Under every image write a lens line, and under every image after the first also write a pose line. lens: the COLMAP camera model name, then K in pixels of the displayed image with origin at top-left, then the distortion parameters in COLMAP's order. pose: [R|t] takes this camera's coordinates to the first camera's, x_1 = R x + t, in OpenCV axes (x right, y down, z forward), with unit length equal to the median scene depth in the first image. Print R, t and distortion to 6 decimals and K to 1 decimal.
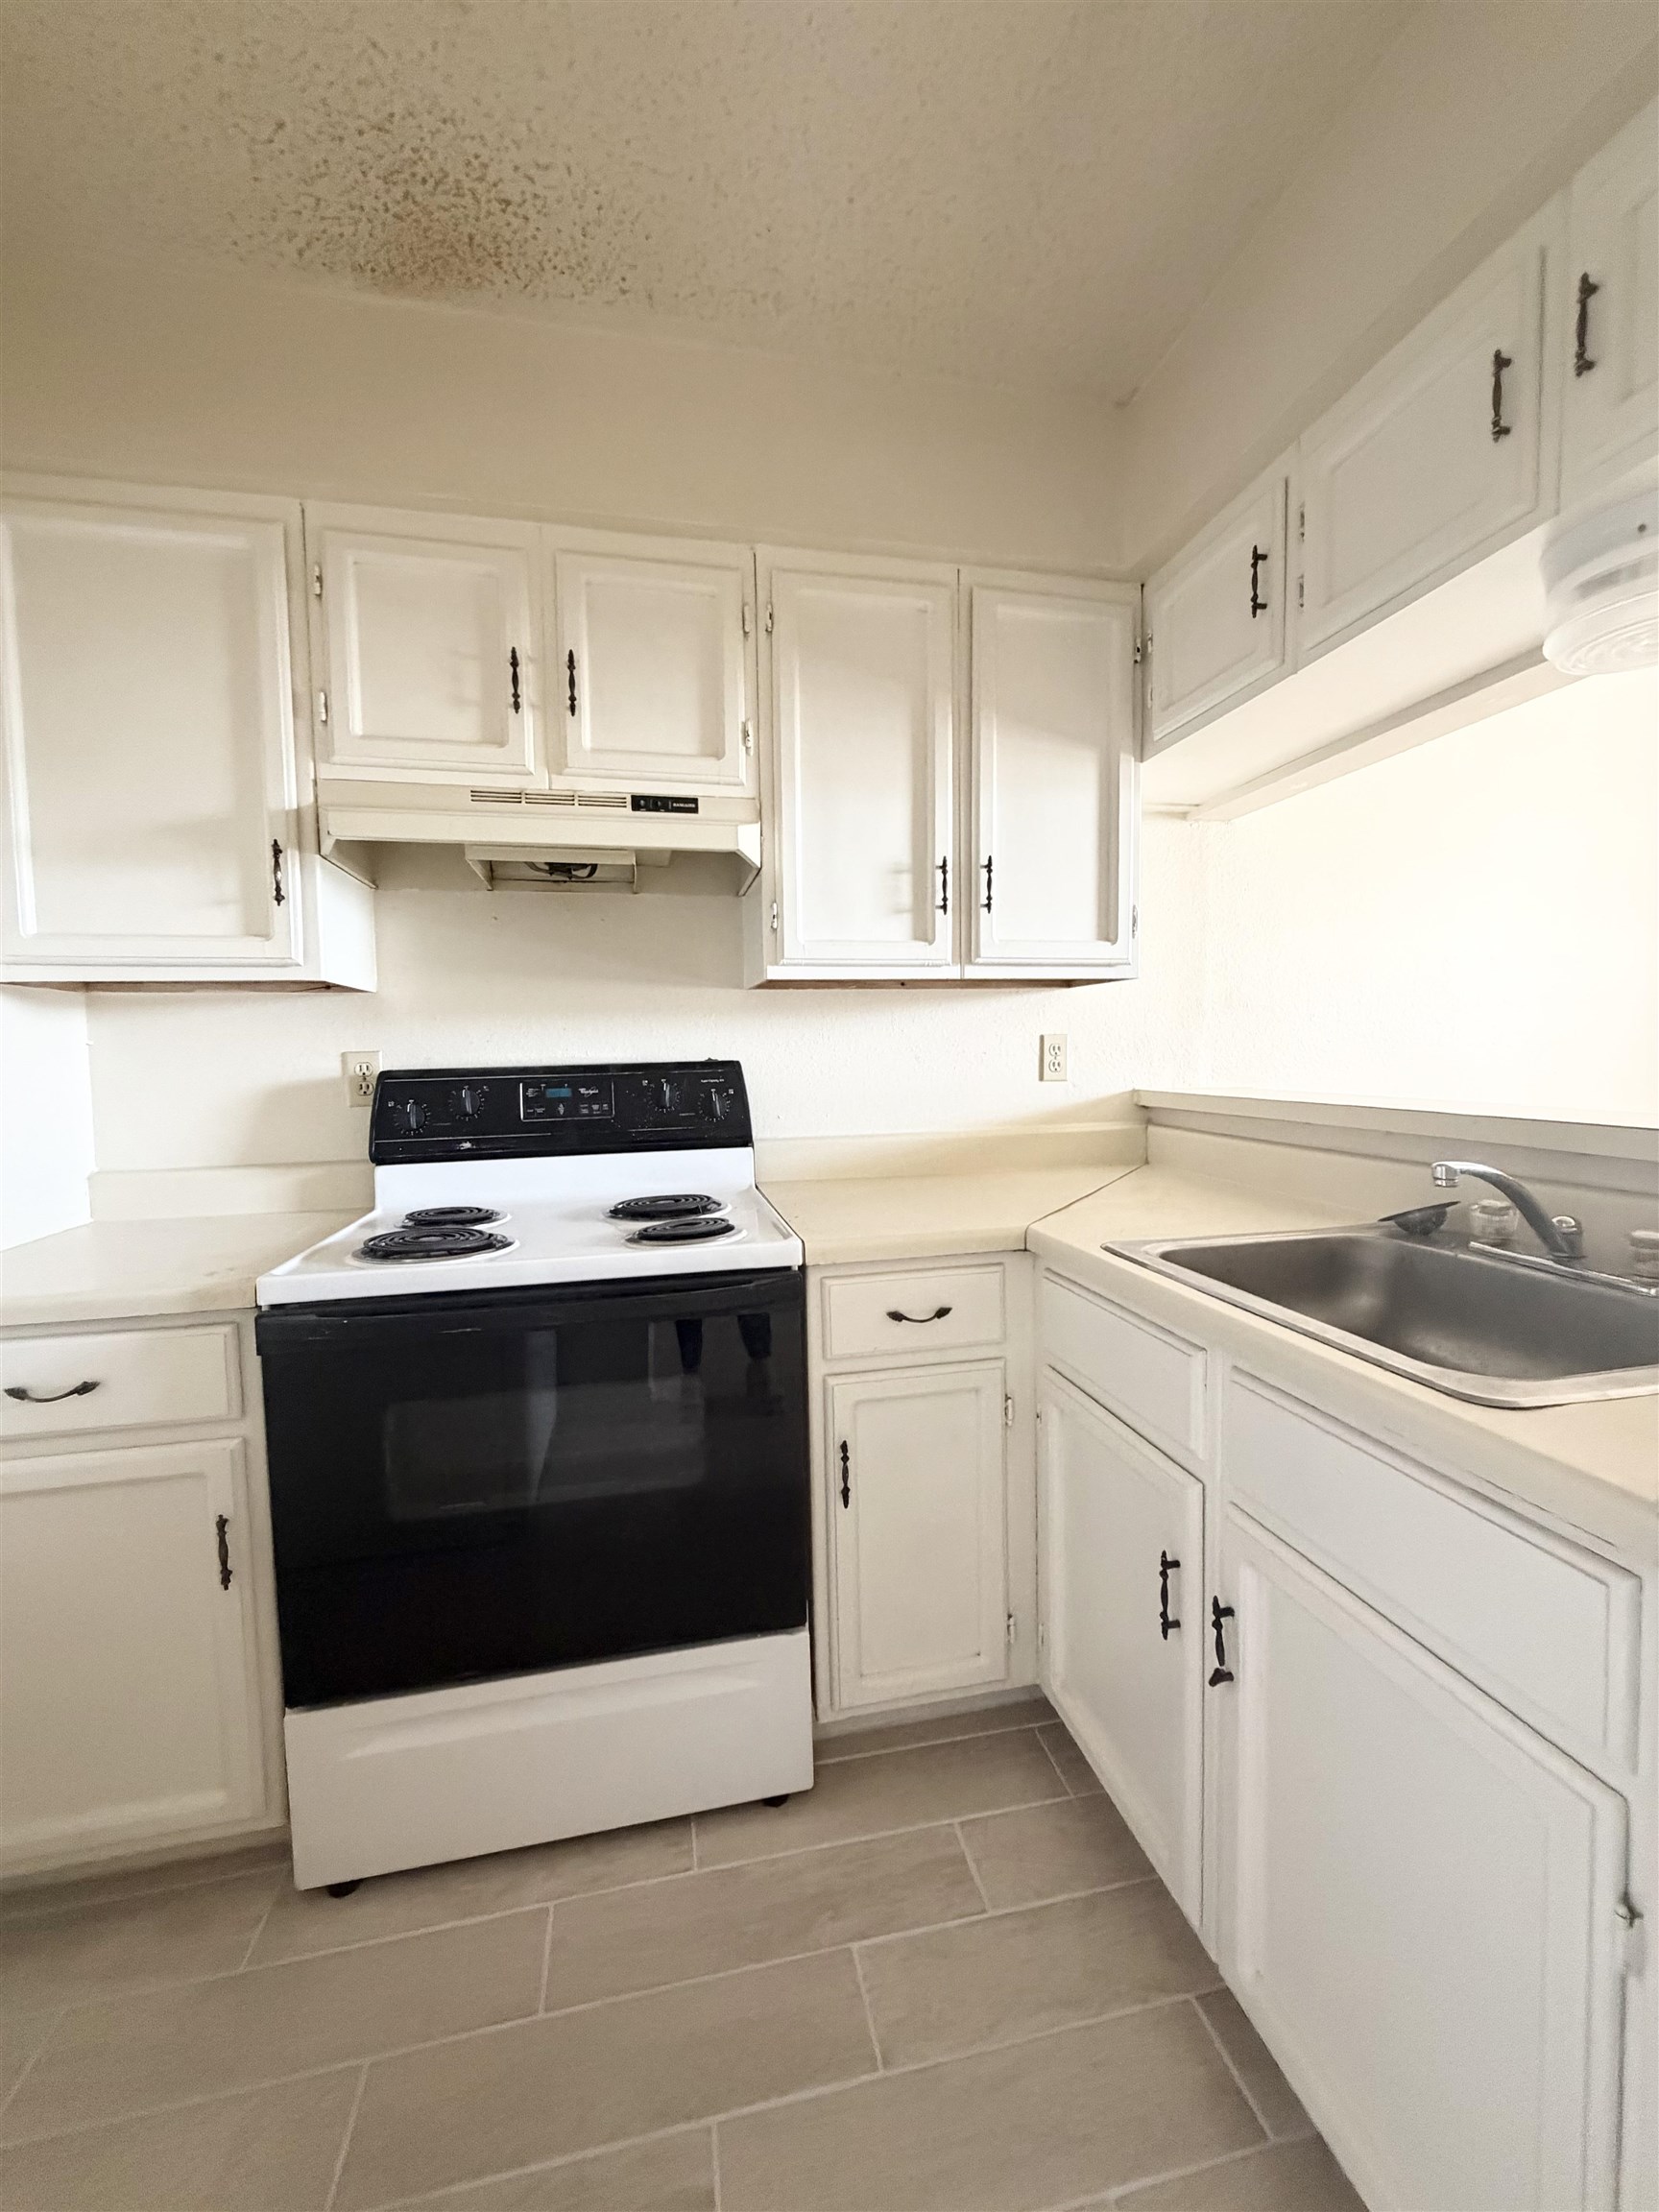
lens RADIAL K [[879.5, 0, 828.4], [0, 879.5, 1103.7], [0, 0, 1]] dist [0.000532, -0.000208]
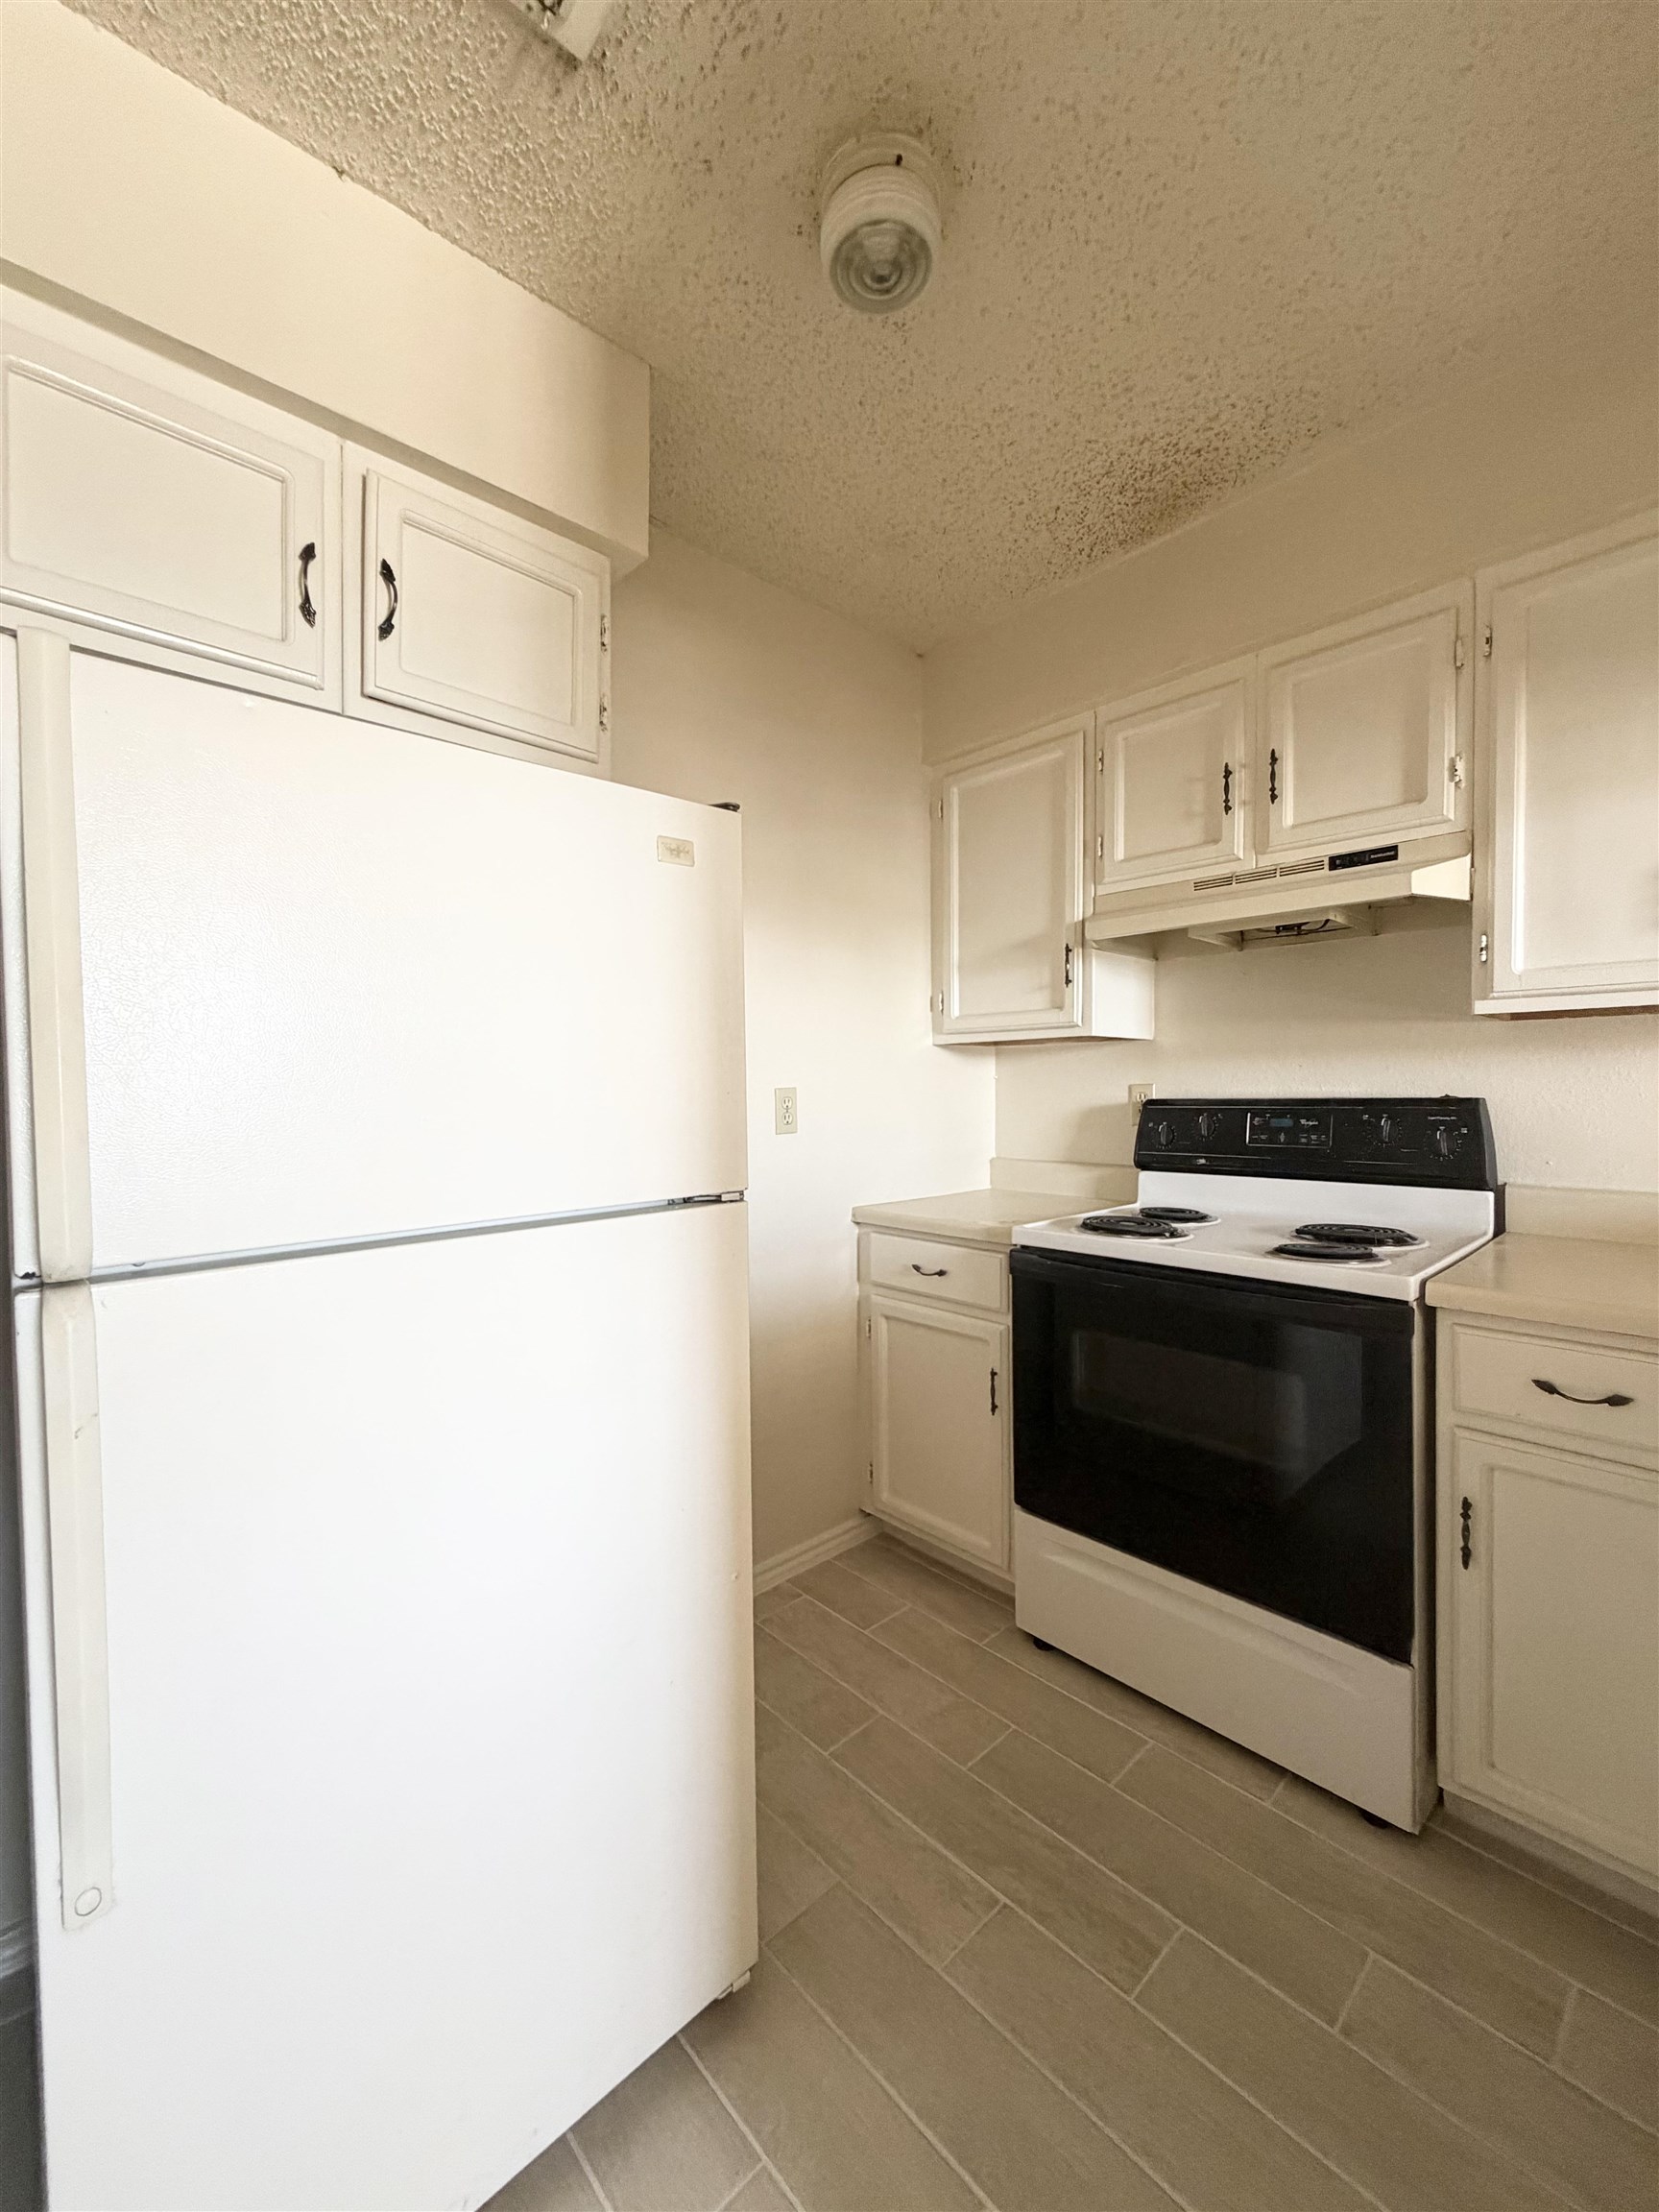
lens RADIAL K [[879.5, 0, 828.4], [0, 879.5, 1103.7], [0, 0, 1]] dist [0.000532, -0.000208]
pose [[0.513886, 0.030751, -0.857307, 0.428140], [-0.053214, 0.998575, 0.003921, -0.011923], [0.856206, 0.043606, 0.514791, -0.100550]]
